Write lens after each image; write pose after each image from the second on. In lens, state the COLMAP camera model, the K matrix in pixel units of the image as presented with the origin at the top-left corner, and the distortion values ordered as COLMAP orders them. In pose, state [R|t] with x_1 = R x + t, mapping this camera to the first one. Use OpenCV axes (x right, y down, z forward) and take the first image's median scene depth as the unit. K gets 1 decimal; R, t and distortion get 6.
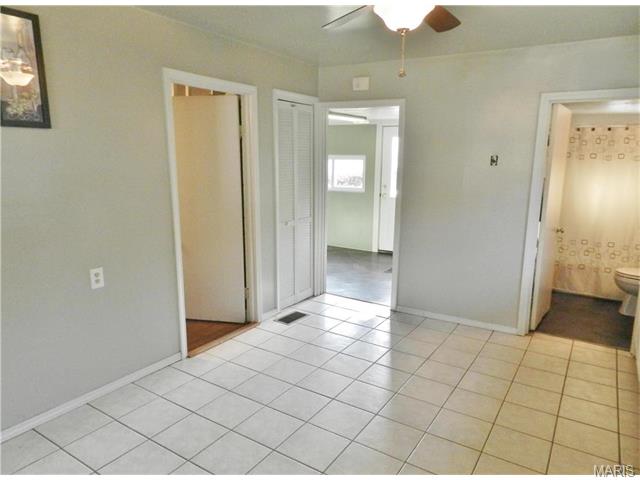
lens RADIAL K [[442.6, 0, 320.0], [0, 442.6, 240.0], [0, 0, 1]] dist [0.003612, 0.001462]
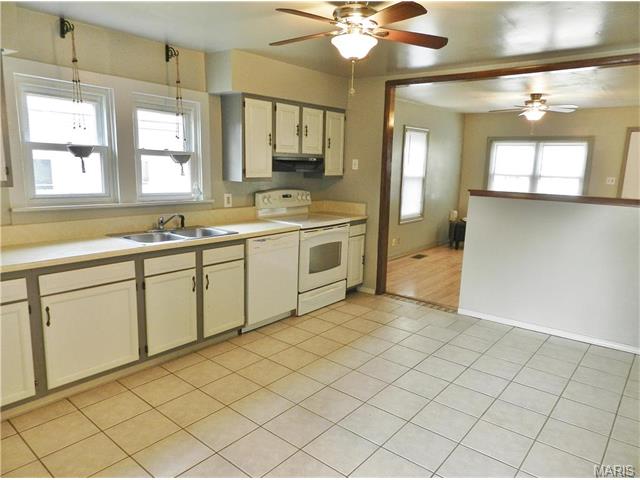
lens RADIAL K [[430.3, 0, 320.0], [0, 430.3, 240.0], [0, 0, 1]] dist [0.001178, 0.001073]
pose [[-0.991813, -0.063234, 0.110947, 0.052316], [-0.019996, 0.934979, 0.354138, -0.204205], [-0.126126, 0.349020, -0.928589, 1.130552]]
